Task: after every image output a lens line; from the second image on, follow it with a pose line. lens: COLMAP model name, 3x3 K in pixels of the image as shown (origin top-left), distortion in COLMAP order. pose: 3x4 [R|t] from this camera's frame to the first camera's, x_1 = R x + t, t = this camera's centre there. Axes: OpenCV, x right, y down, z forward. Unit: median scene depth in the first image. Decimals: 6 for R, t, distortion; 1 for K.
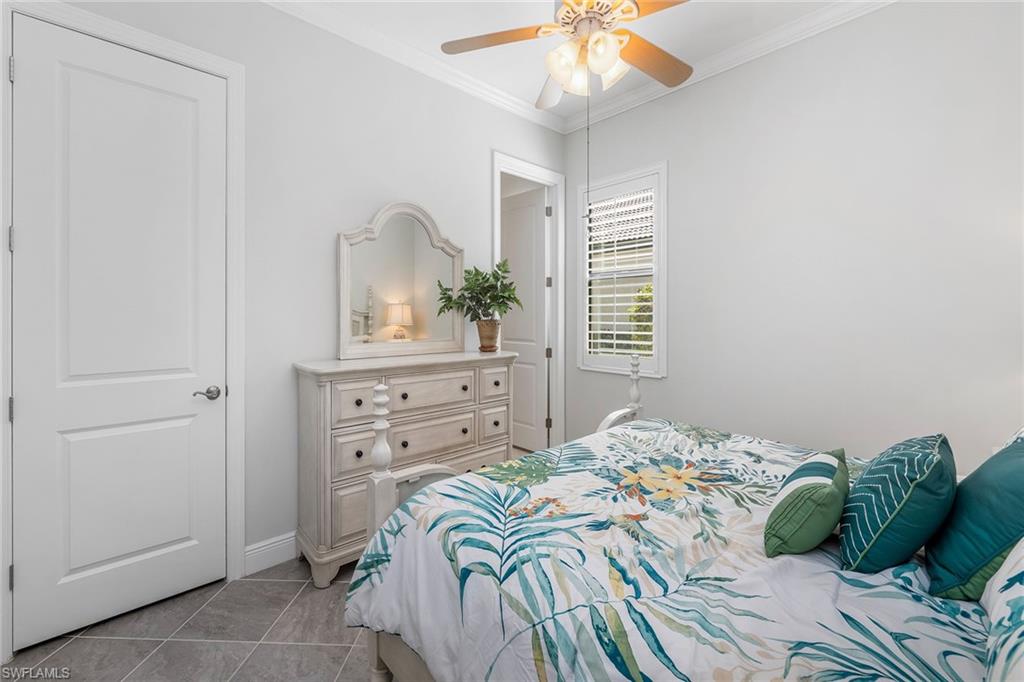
lens RADIAL K [[420.3, 0, 510.7], [0, 420.3, 313.1], [0, 0, 1]] dist [-0.002210, -0.000172]
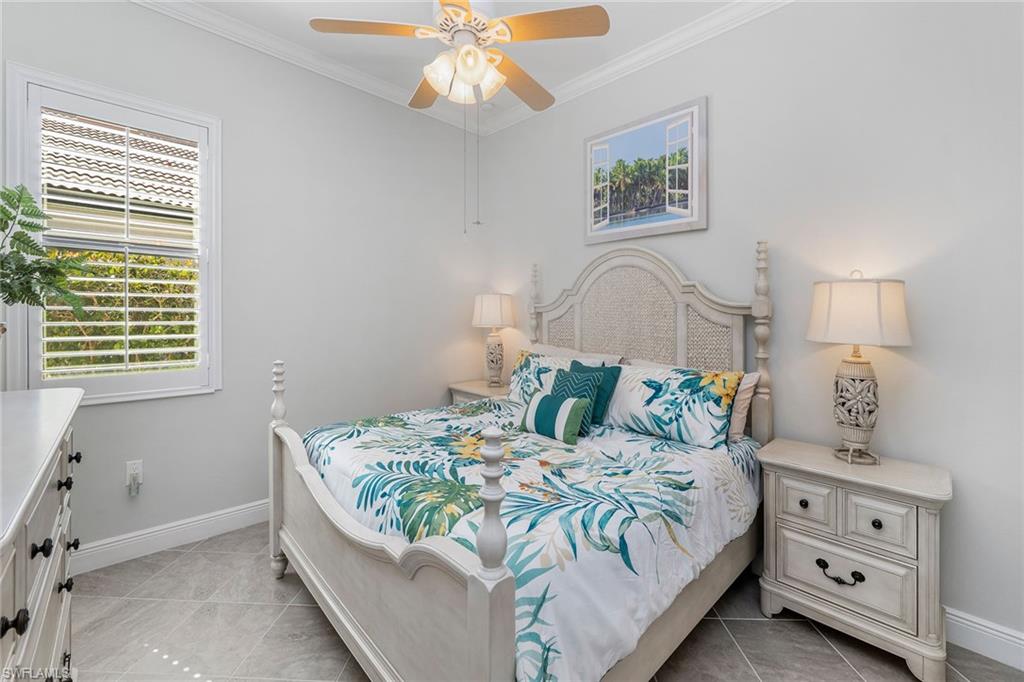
lens RADIAL K [[420.3, 0, 510.7], [0, 420.3, 313.1], [0, 0, 1]] dist [-0.002210, -0.000172]
pose [[-0.011608, 0.003931, 0.999925, -1.008007], [-0.017237, 0.999843, -0.004131, 0.001064], [-0.999784, -0.017284, -0.011539, 1.059189]]
